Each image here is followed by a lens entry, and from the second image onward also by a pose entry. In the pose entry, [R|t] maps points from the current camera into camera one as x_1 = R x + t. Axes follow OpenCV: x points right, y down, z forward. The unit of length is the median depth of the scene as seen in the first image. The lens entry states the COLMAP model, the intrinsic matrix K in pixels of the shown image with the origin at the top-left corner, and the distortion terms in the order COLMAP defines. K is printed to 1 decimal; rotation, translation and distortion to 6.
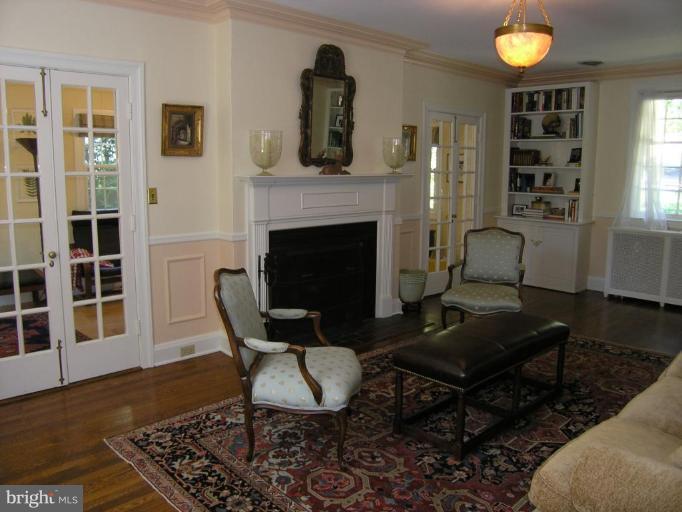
lens RADIAL K [[581.7, 0, 341.0], [0, 581.7, 256.0], [0, 0, 1]] dist [-0.091661, 0.009328]
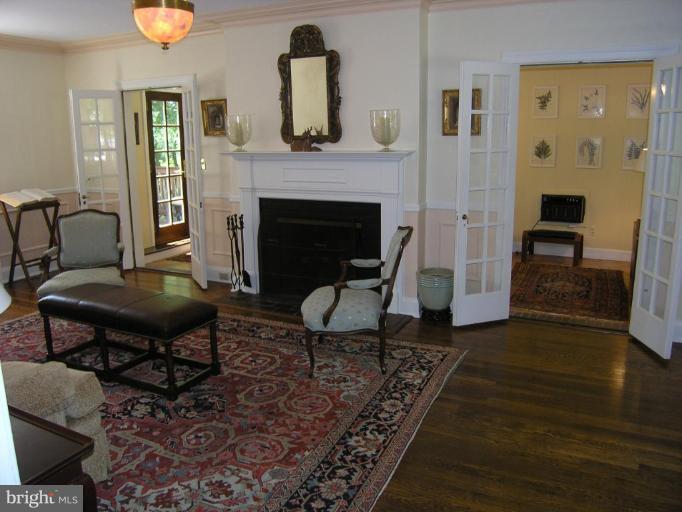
lens RADIAL K [[581.7, 0, 341.0], [0, 581.7, 256.0], [0, 0, 1]] dist [-0.091661, 0.009328]
pose [[0.296049, 0.194176, -0.935228, 1.057798], [-0.128491, 0.978315, 0.162448, -0.139536], [0.946491, 0.072076, 0.314579, 0.778371]]
